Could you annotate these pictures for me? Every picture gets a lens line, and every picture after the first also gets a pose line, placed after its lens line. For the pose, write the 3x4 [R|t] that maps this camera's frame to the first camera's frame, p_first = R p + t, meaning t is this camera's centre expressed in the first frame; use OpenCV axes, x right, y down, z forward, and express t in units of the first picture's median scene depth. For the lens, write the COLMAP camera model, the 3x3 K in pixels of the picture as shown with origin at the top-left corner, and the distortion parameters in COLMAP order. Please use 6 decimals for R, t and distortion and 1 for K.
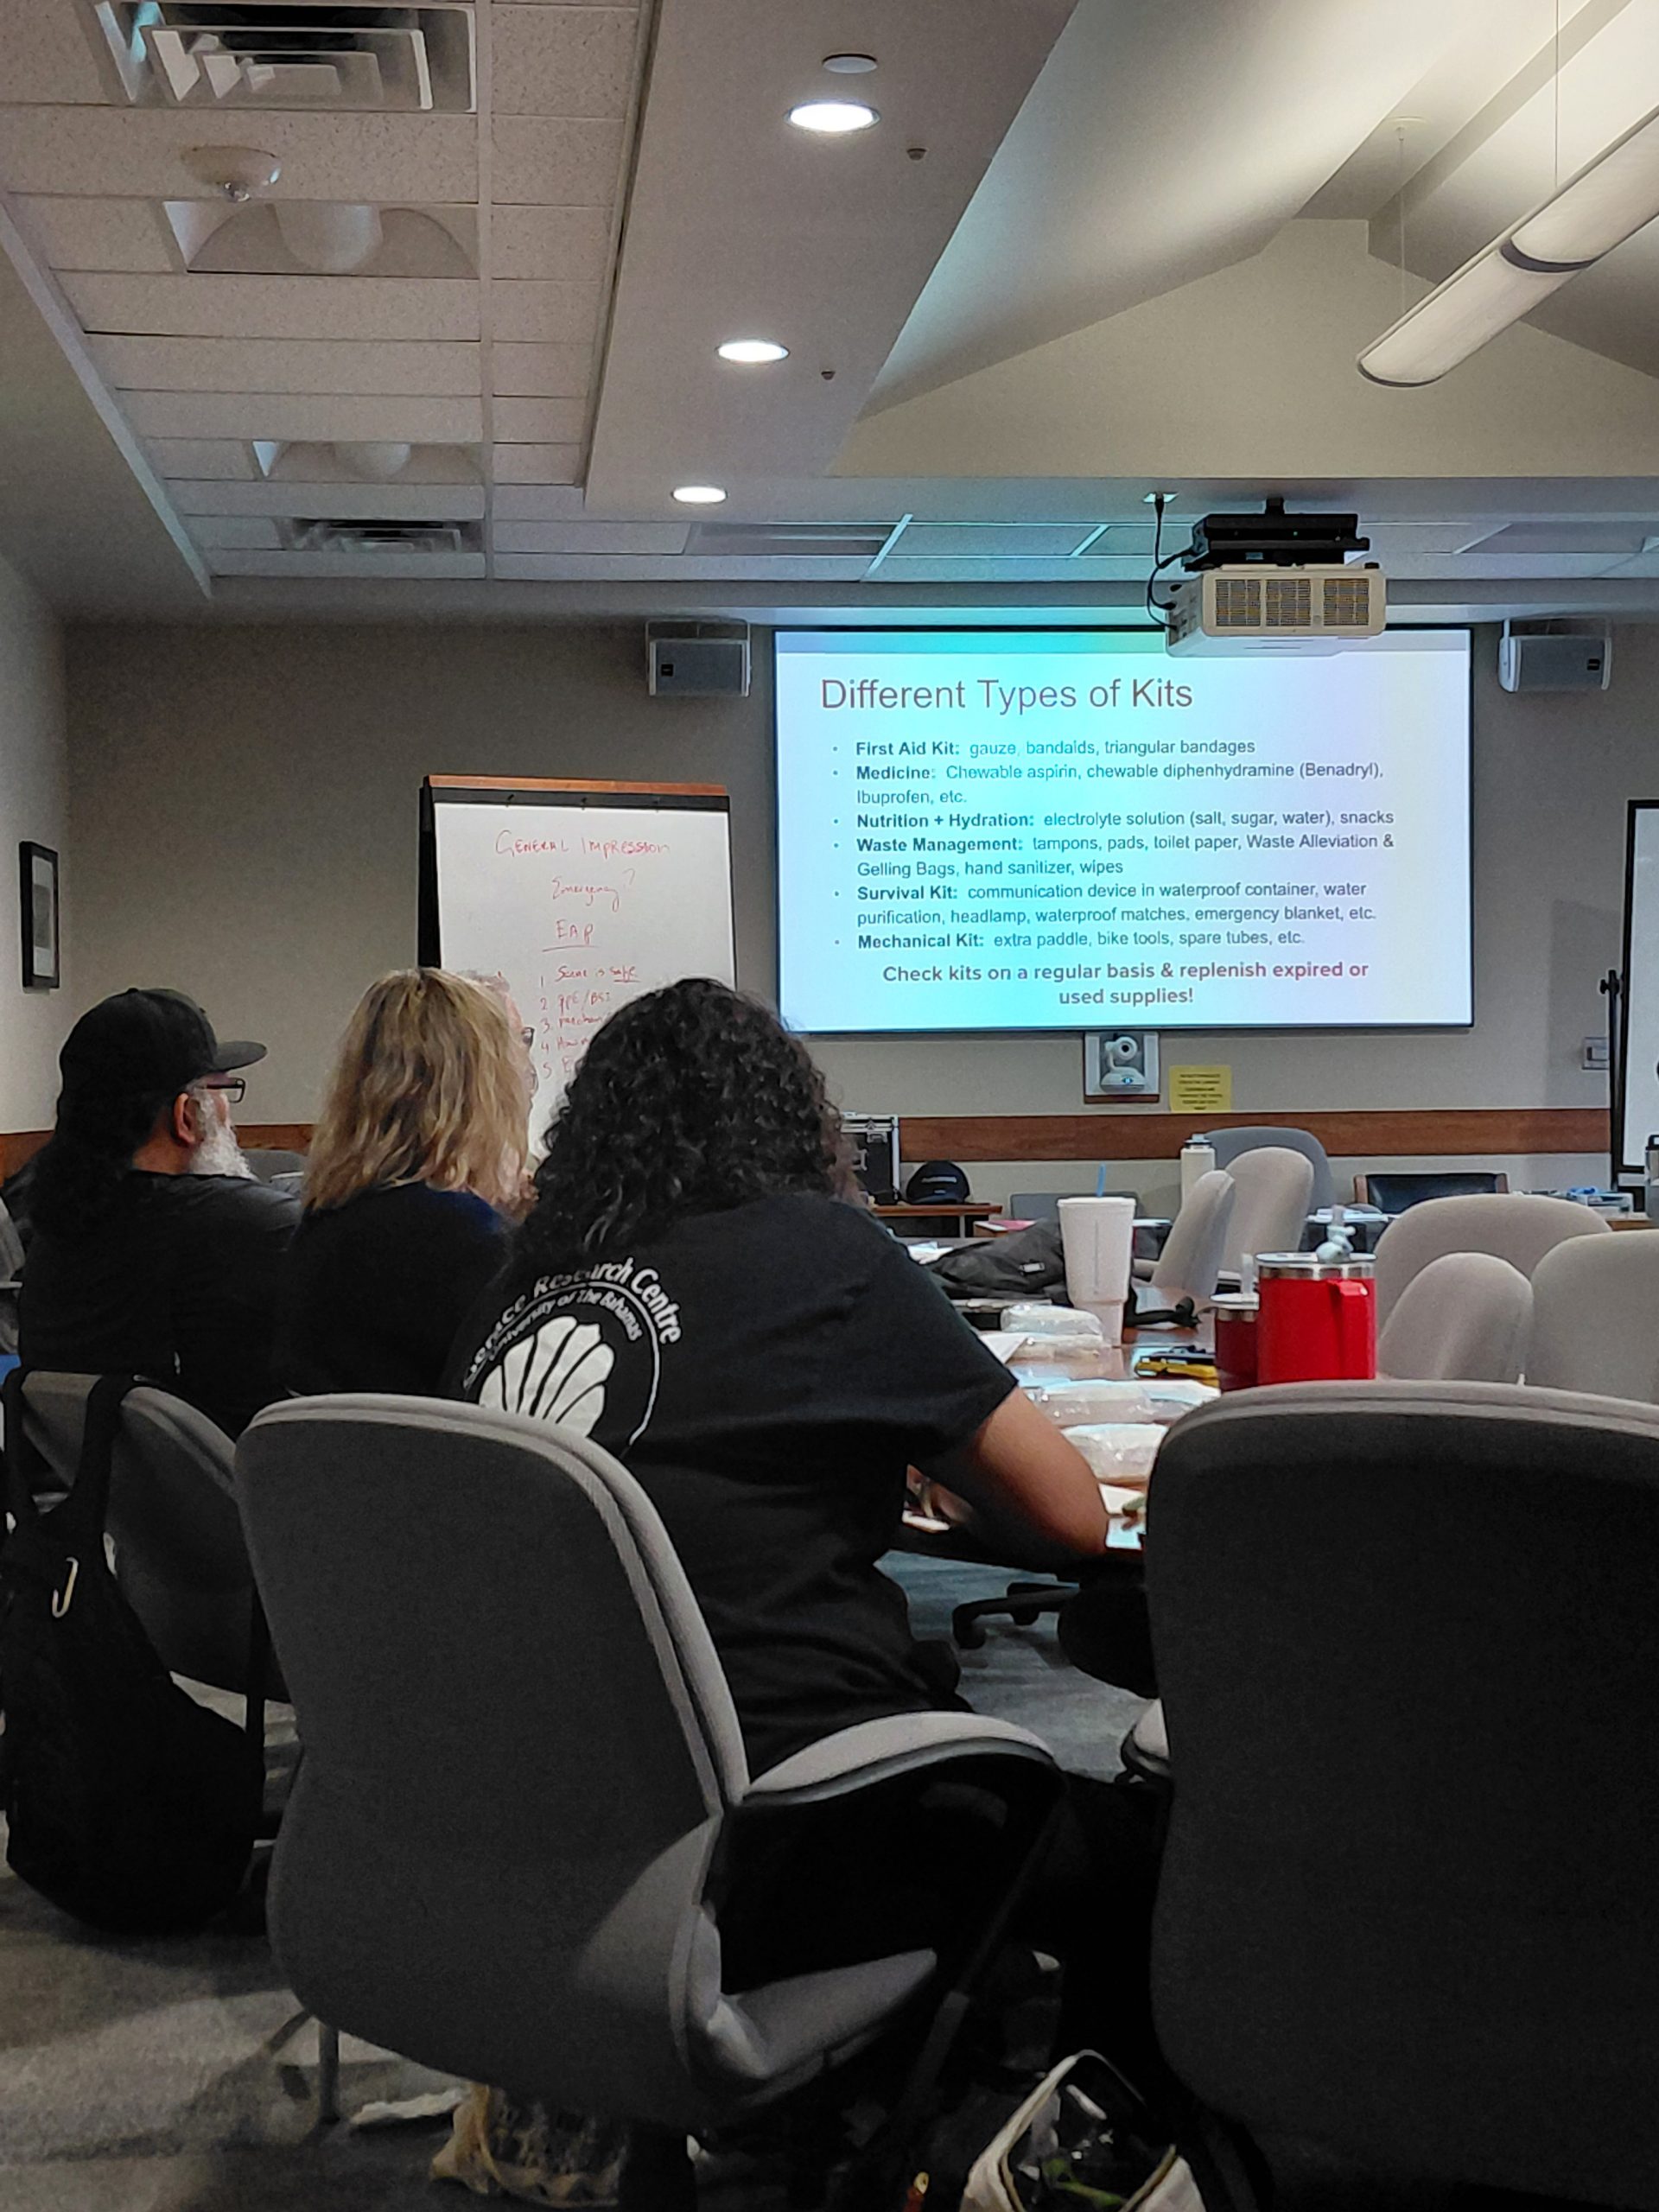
lens RADIAL K [[3552.5, 0, 829.5], [0, 3552.5, 1106.0], [0, 0, 1]] dist [0.013369, -0.013360]
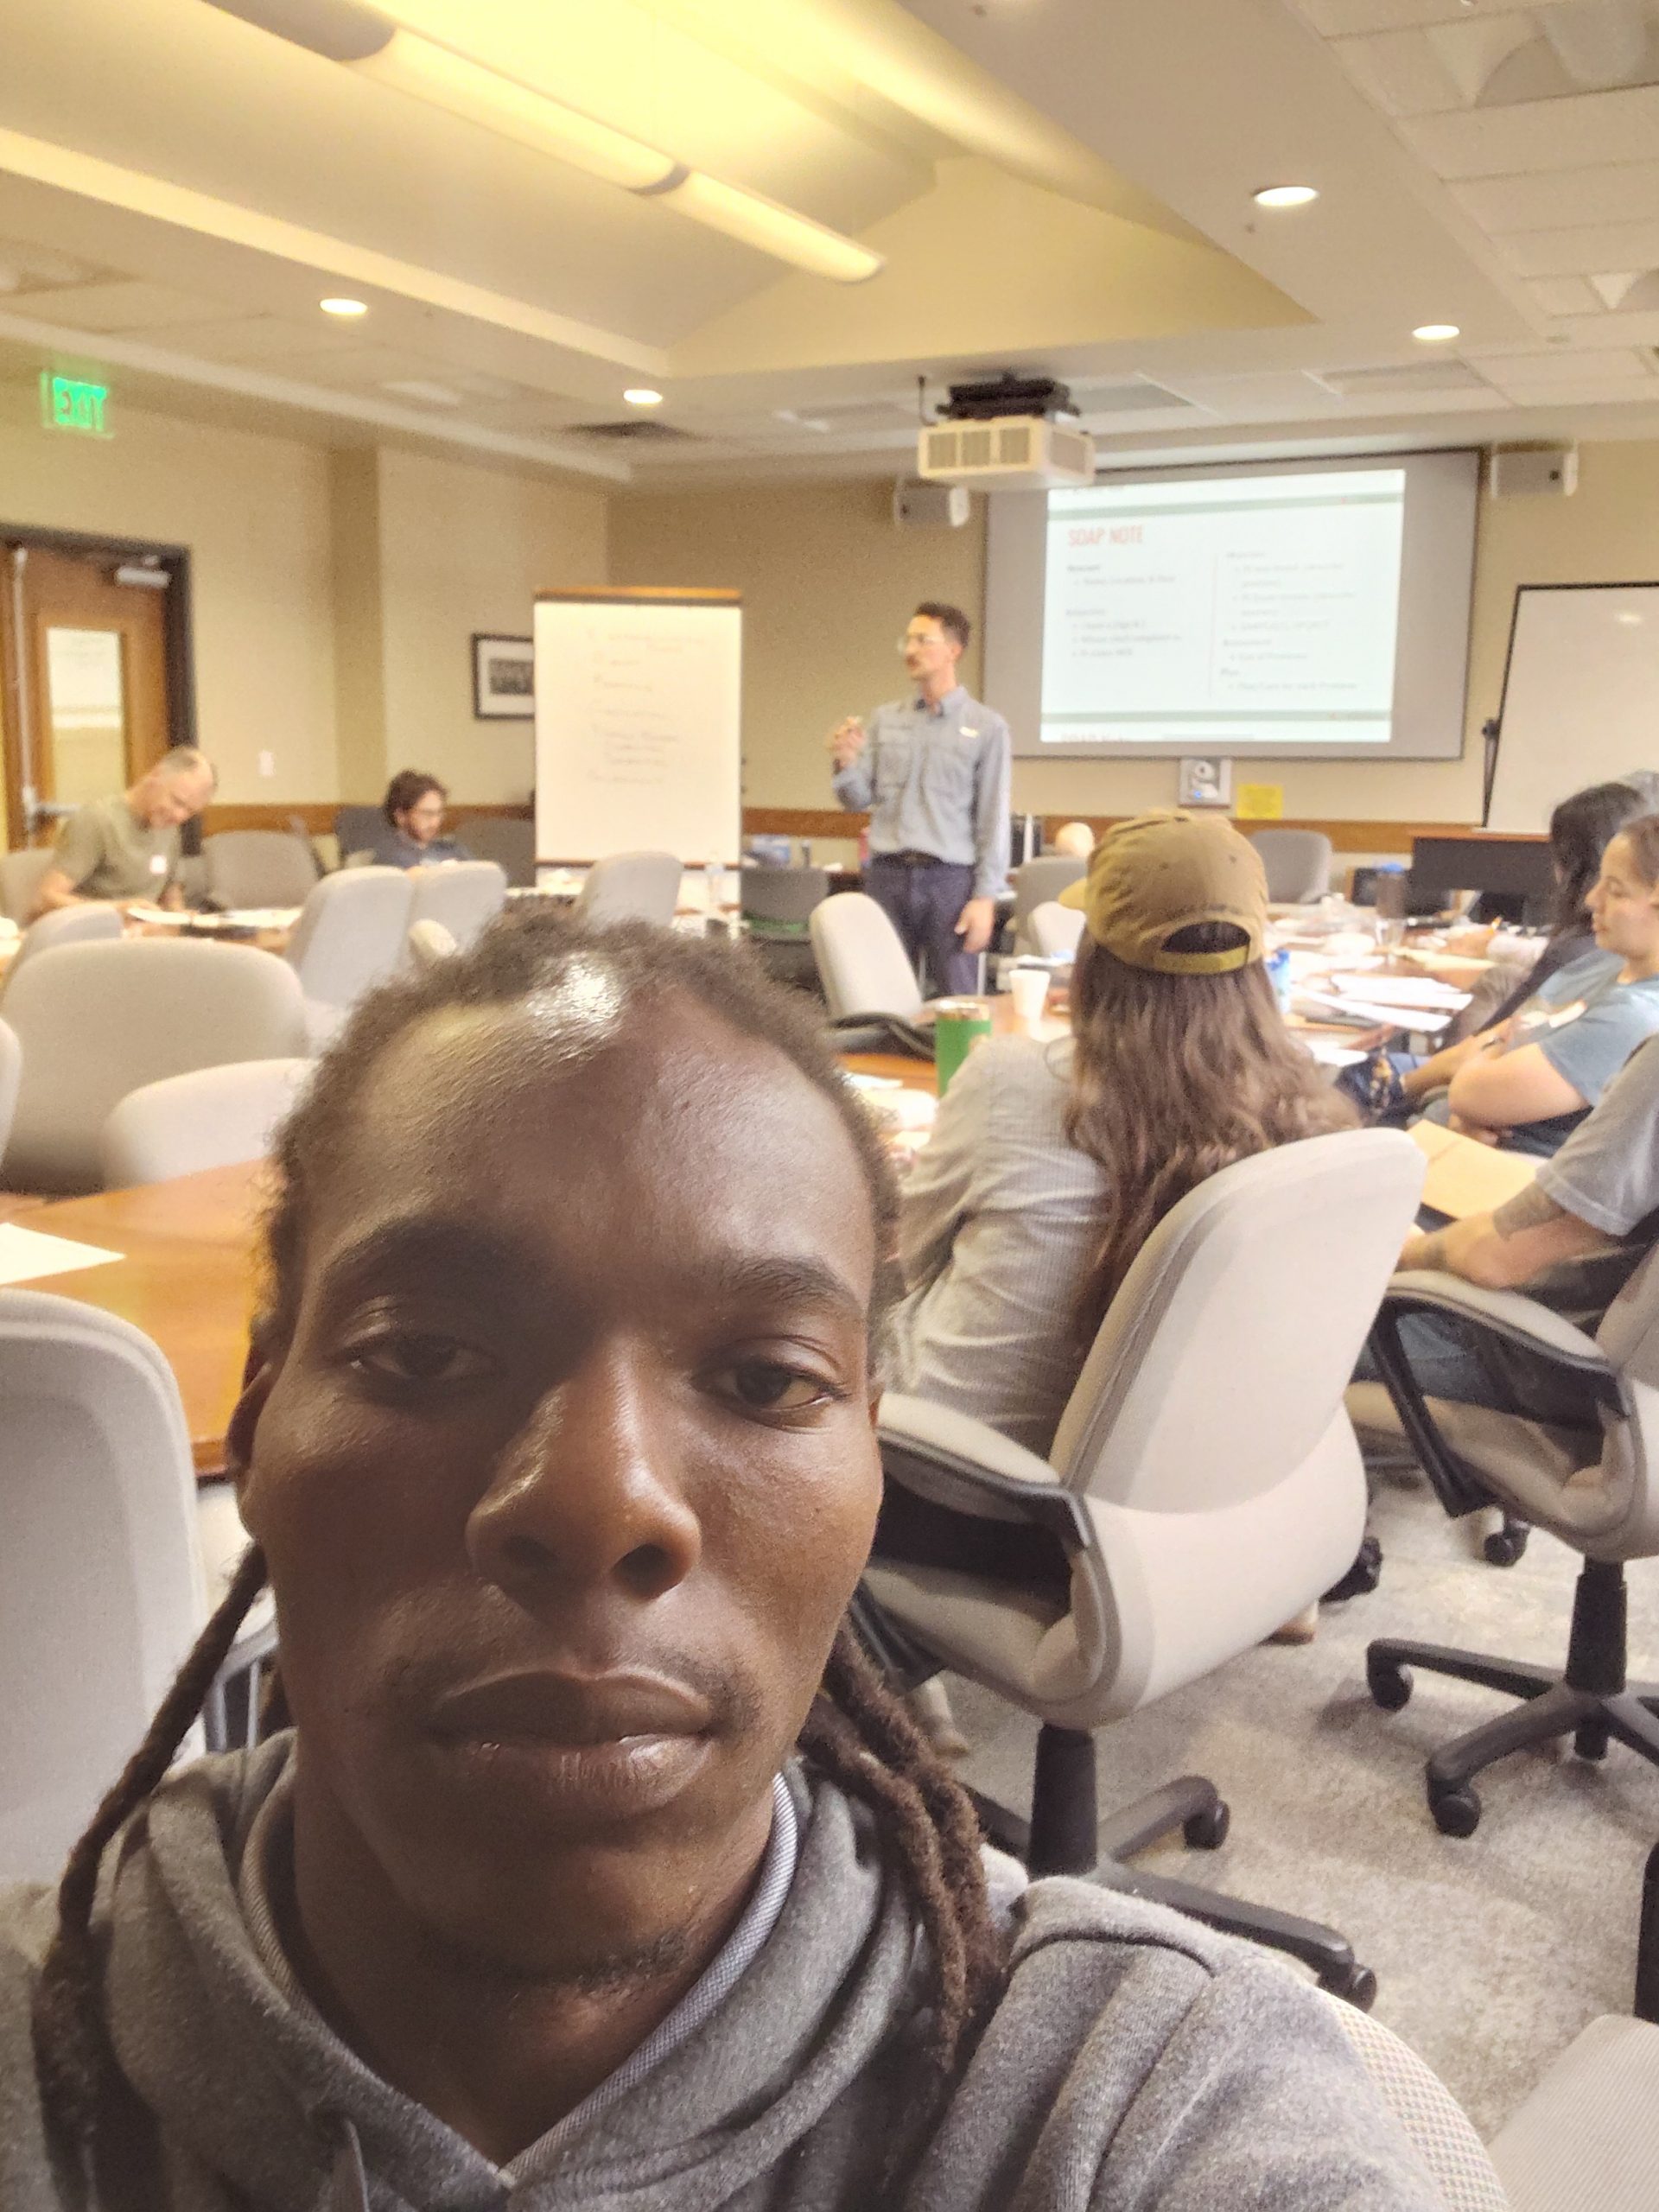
lens RADIAL K [[2107.8, 0, 829.5], [0, 2107.8, 1106.0], [0, 0, 1]] dist [0.182972, -0.586856]
pose [[0.847521, 0.103230, -0.520627, 0.414245], [-0.021845, 0.986857, 0.160113, -0.016776], [0.530312, -0.124326, 0.838637, 0.188705]]
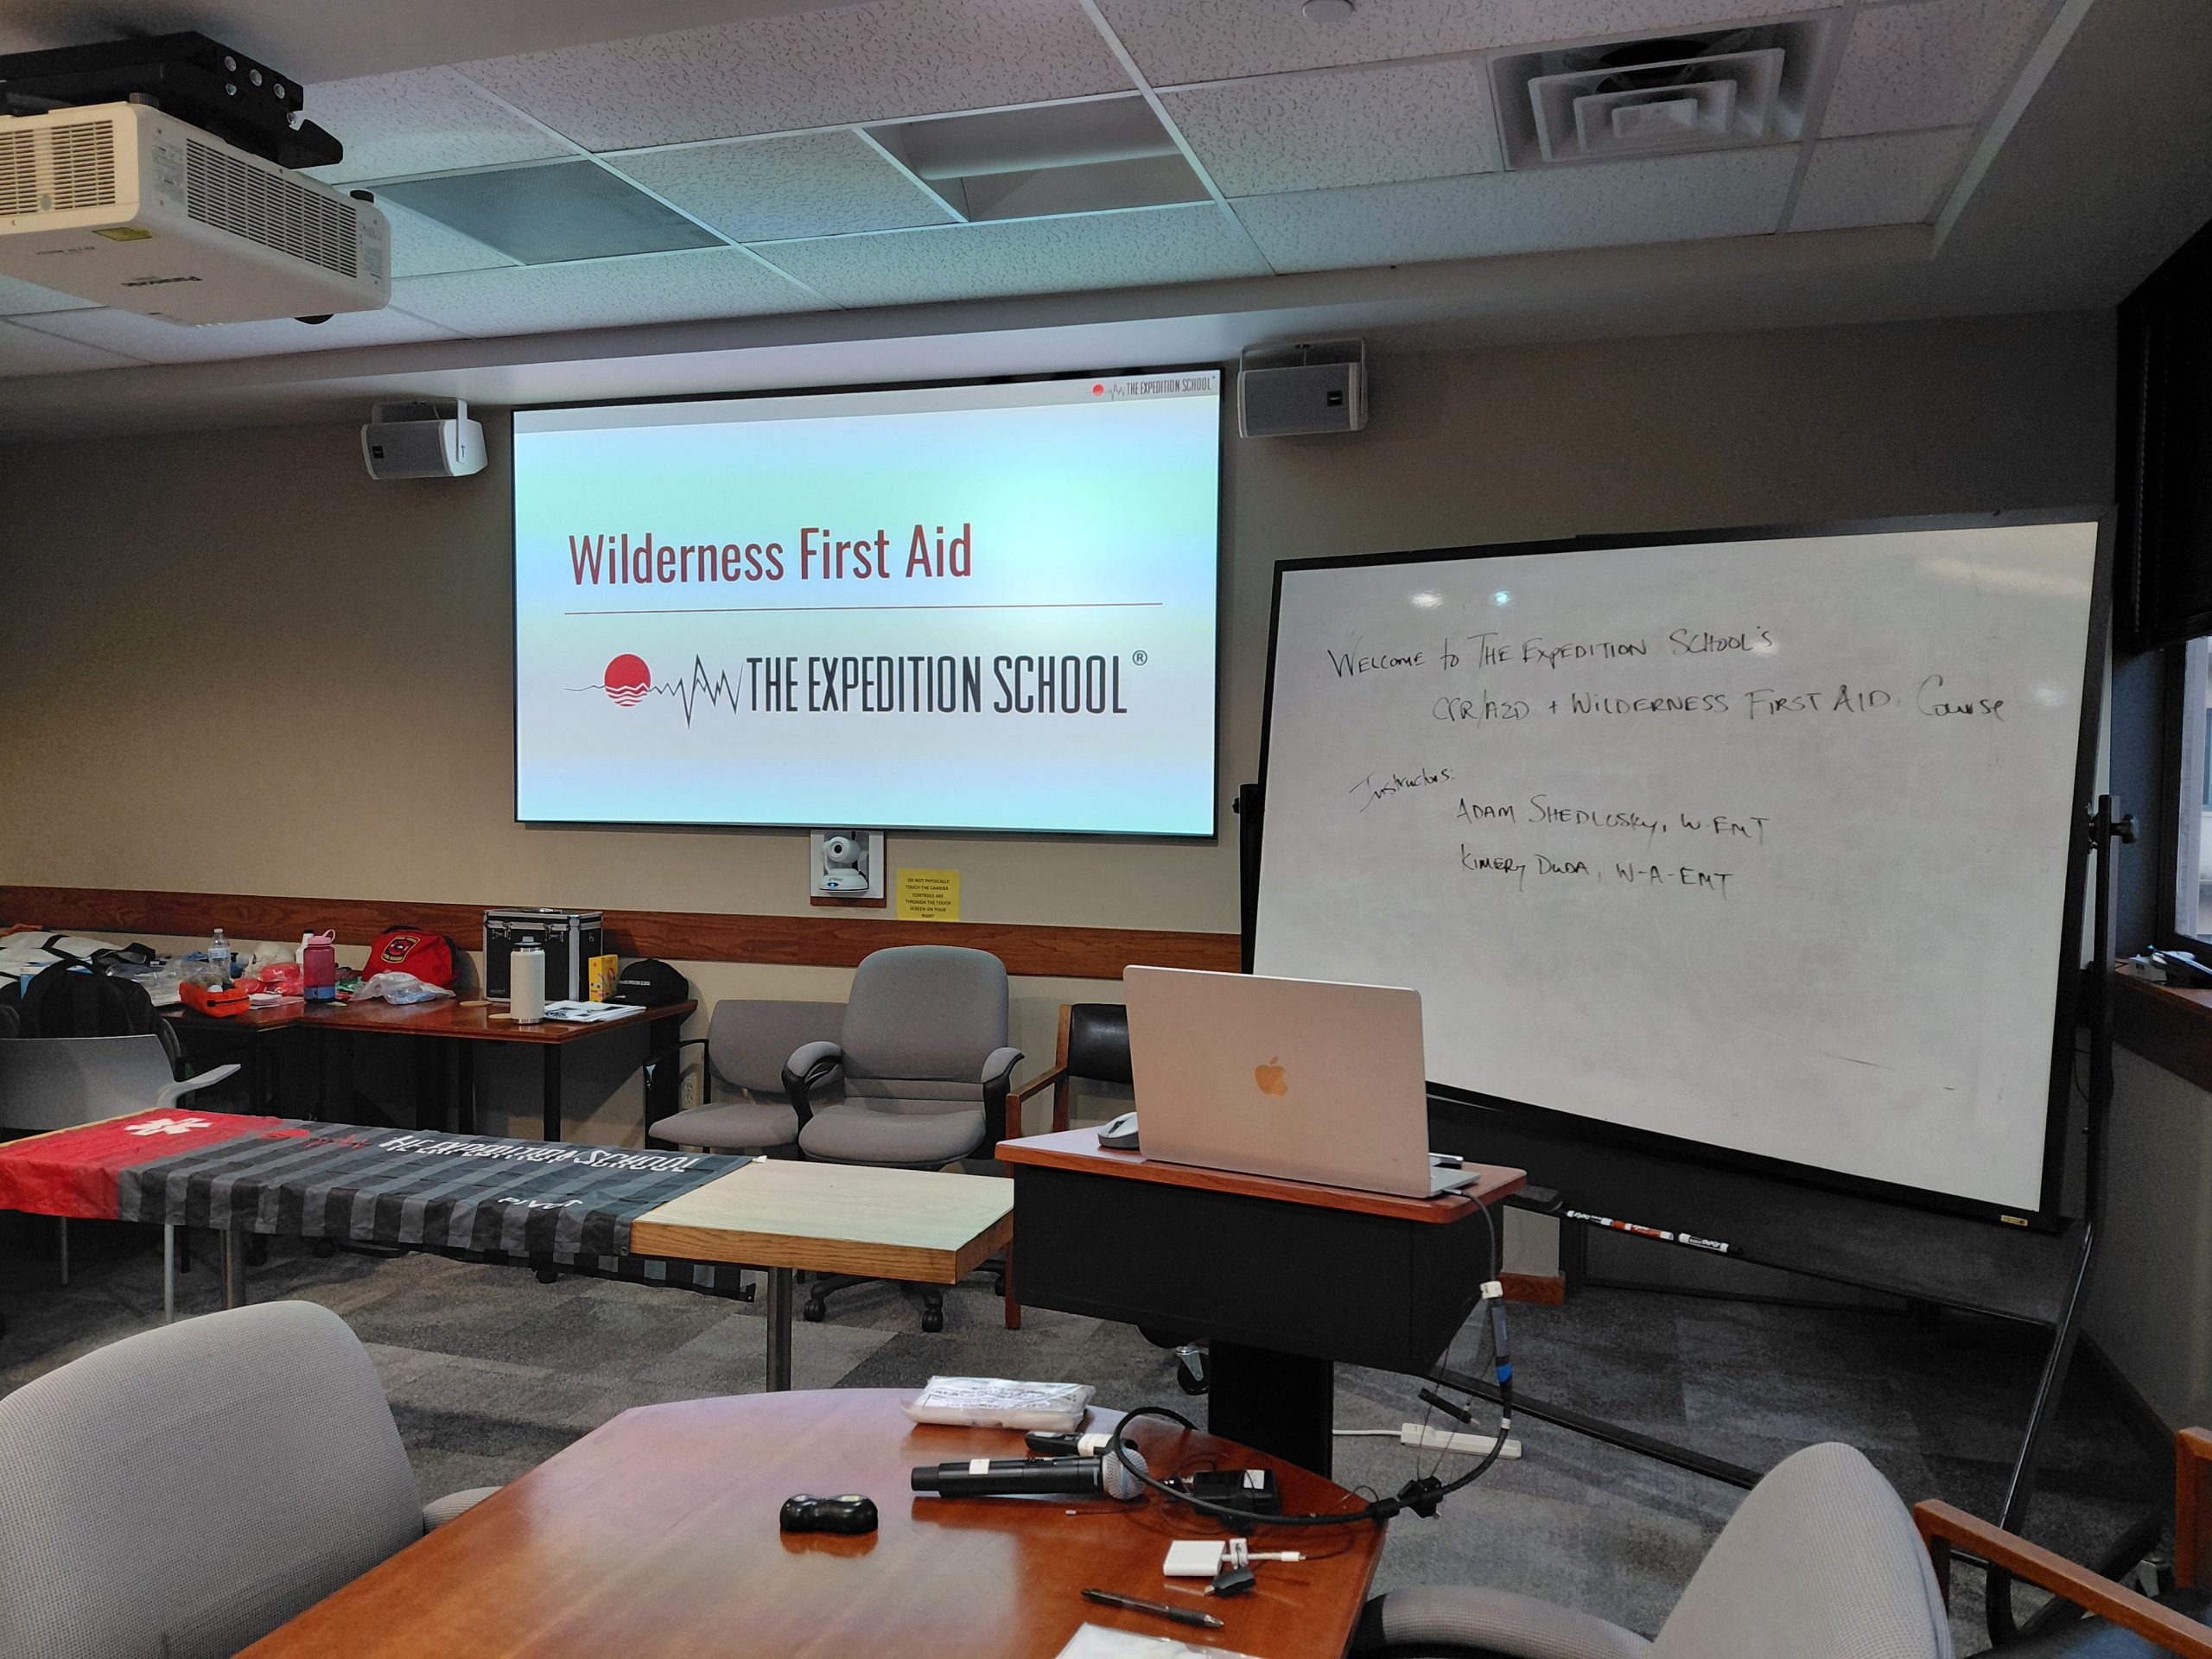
lens RADIAL K [[1692.7, 0, 1106.0], [0, 1692.7, 829.5], [0, 0, 1]] dist [0.007501, -0.003761]
pose [[0.924866, 0.036528, -0.378535, 0.313676], [-0.026651, 0.999155, 0.031302, -0.036922], [0.379359, -0.018862, 0.925057, 0.619427]]
